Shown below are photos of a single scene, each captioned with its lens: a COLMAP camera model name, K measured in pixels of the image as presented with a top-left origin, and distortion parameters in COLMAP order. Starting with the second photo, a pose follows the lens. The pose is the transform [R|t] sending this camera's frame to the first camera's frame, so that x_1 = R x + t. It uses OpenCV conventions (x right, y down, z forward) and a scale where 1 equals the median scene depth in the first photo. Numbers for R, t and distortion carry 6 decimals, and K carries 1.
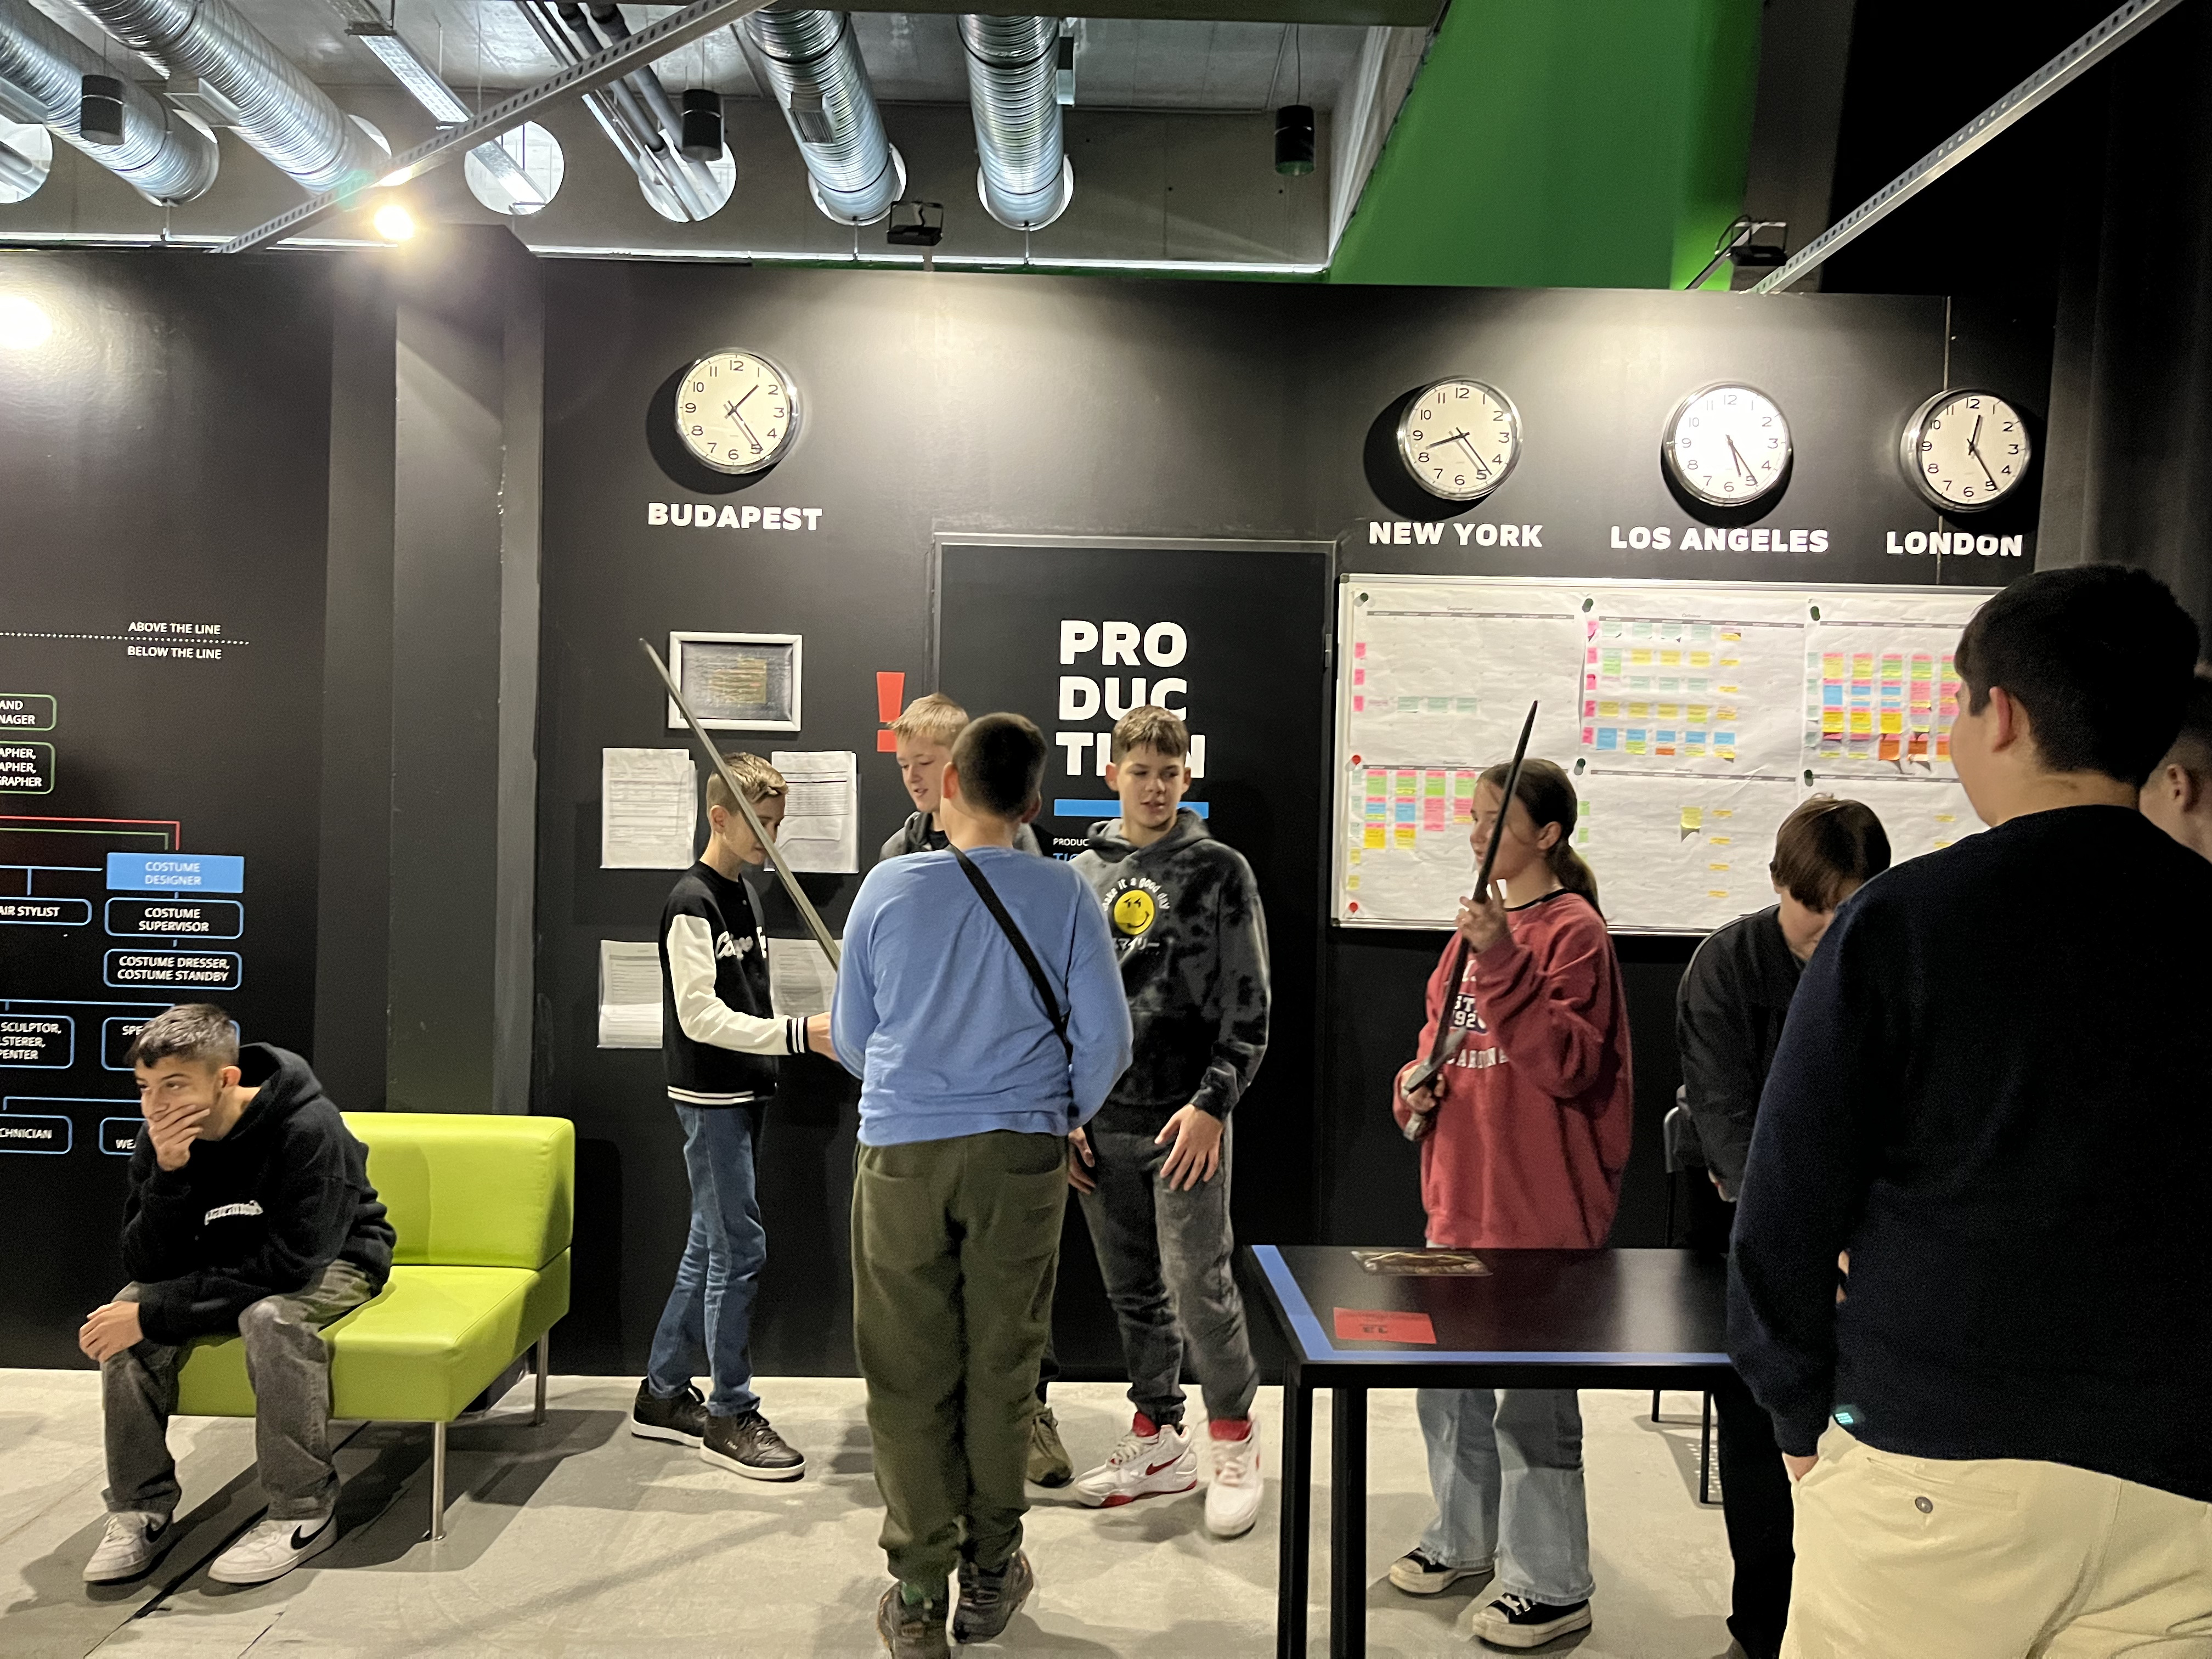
lens RADIAL K [[1674.1, 0, 1107.8], [0, 1674.1, 829.7], [0, 0, 1]] dist [0.053188, -0.067729]
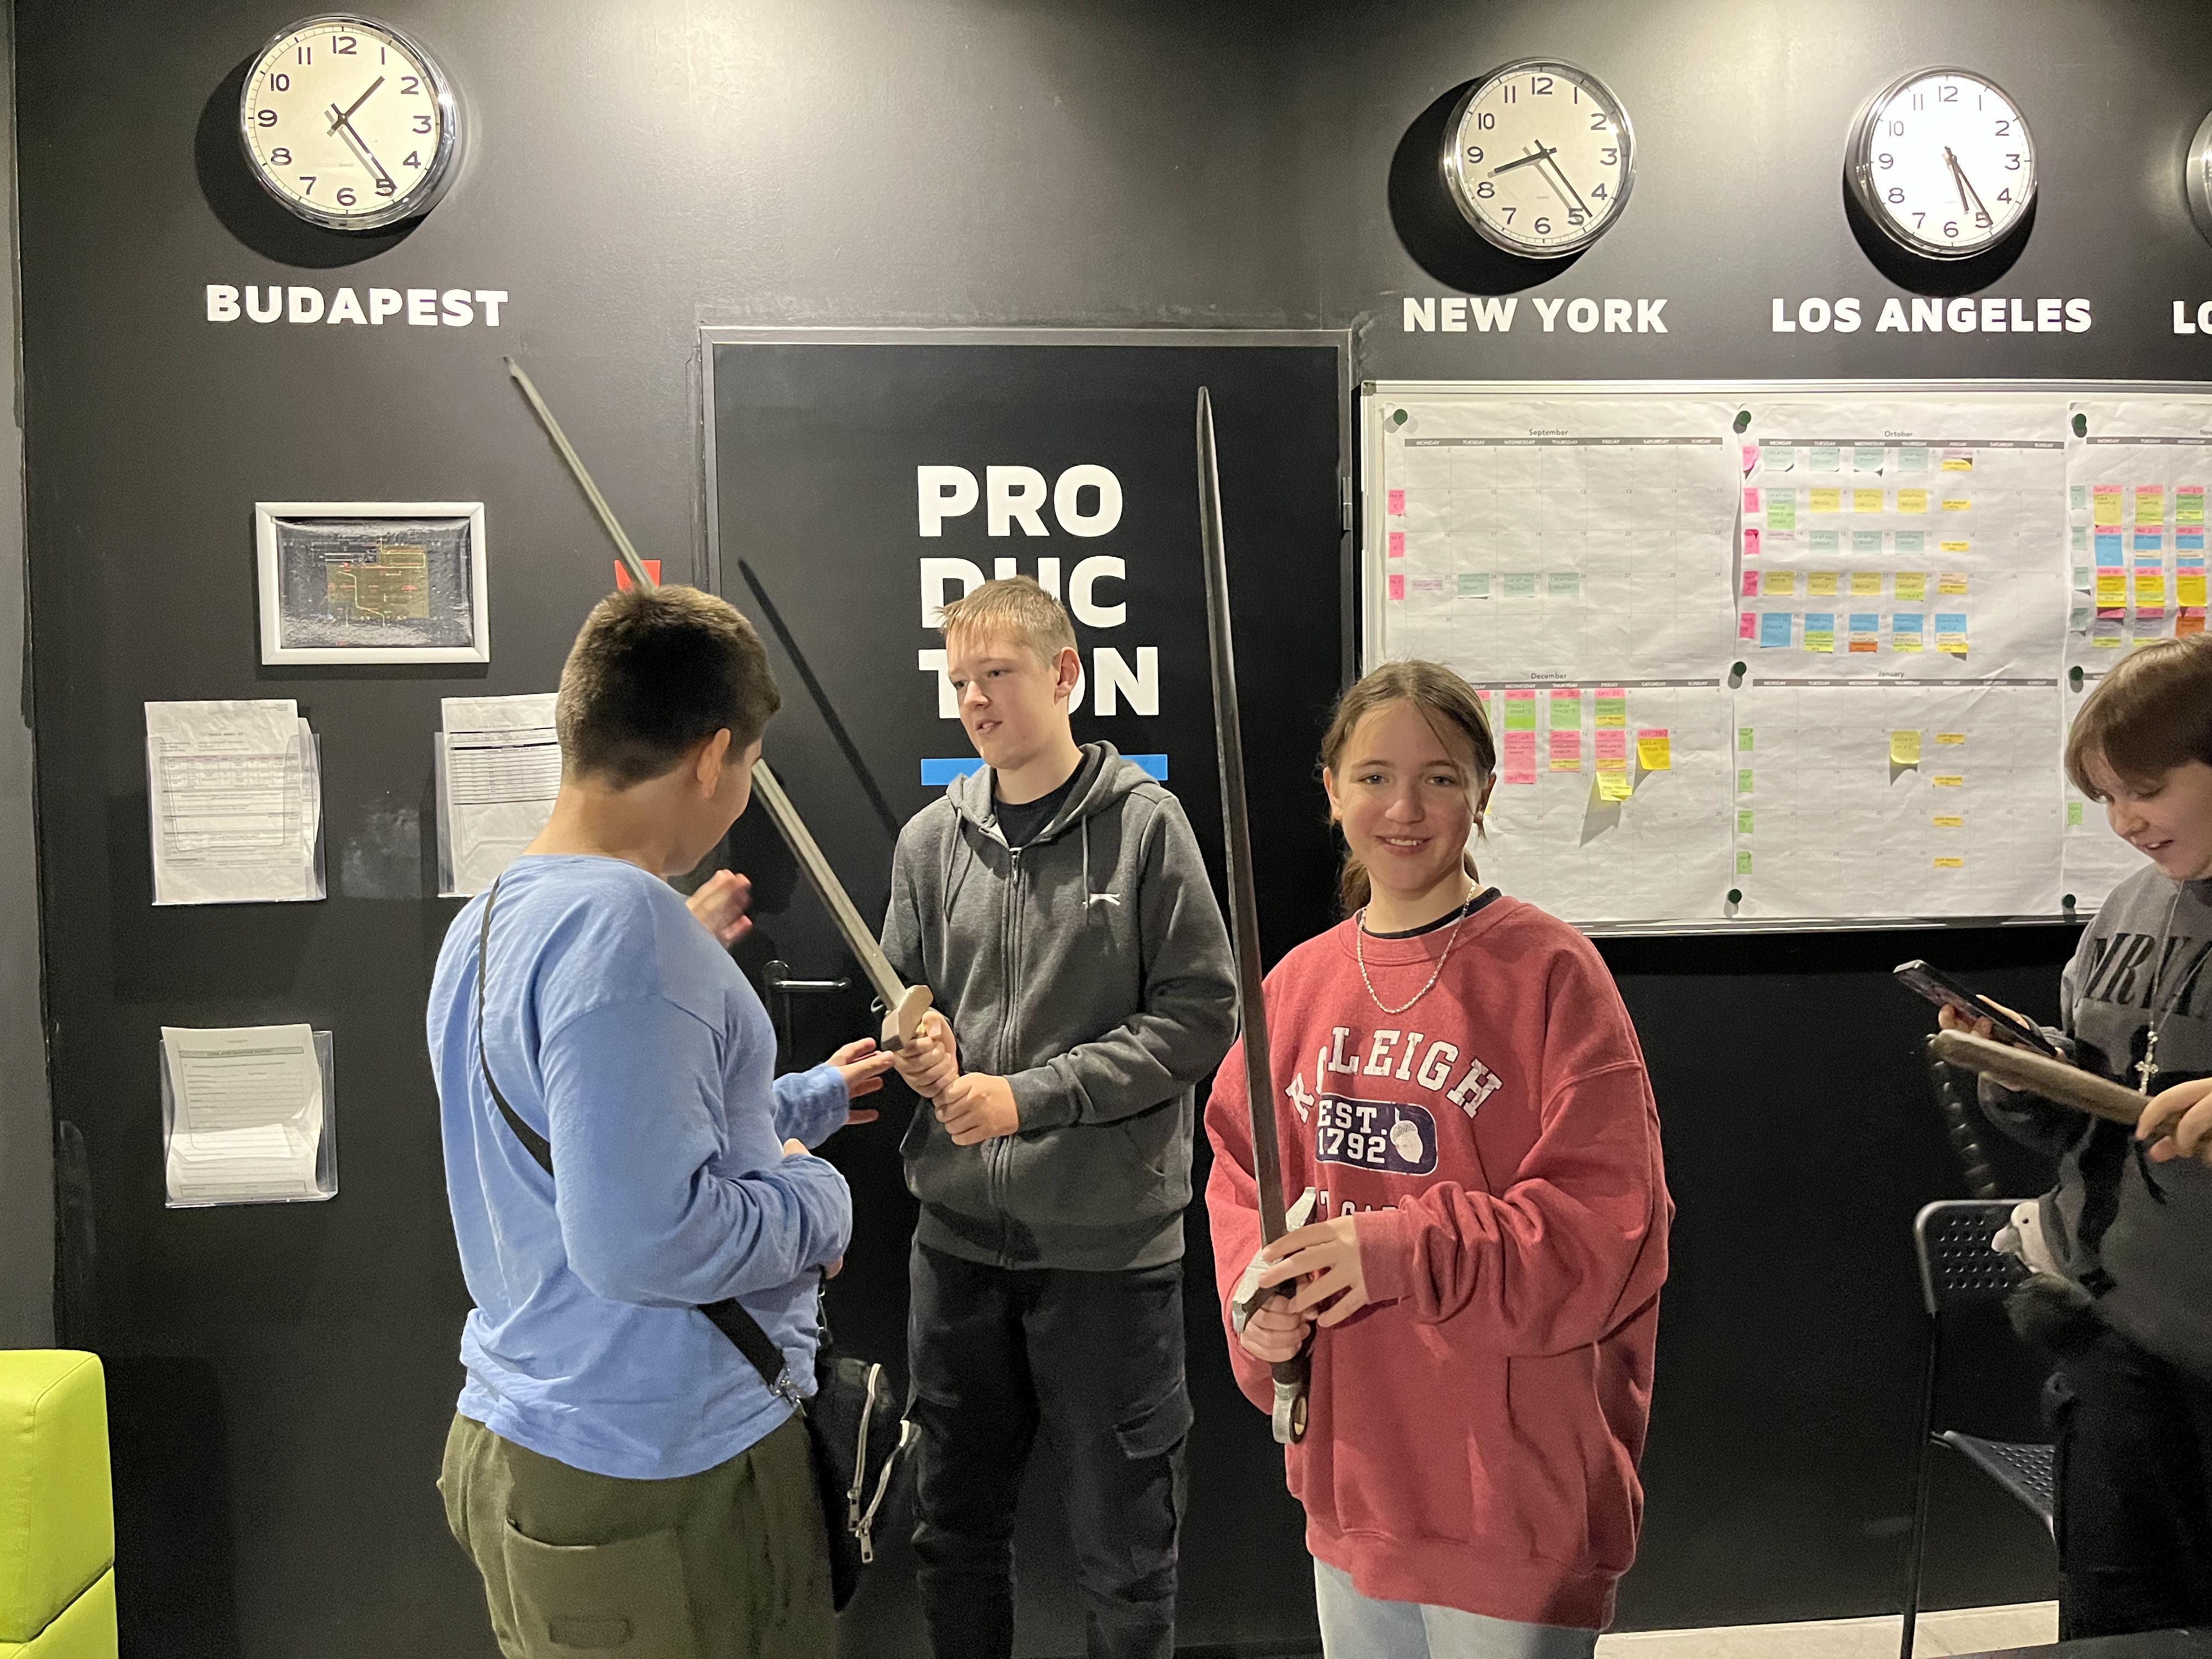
lens RADIAL K [[1674.1, 0, 1098.8], [0, 1674.1, 836.5], [0, 0, 1]] dist [0.053188, -0.067729]
pose [[0.994771, -0.044574, 0.091895, -0.024252], [0.043363, 0.998945, 0.015133, 0.004013], [-0.092473, -0.011069, 0.995654, 0.380419]]
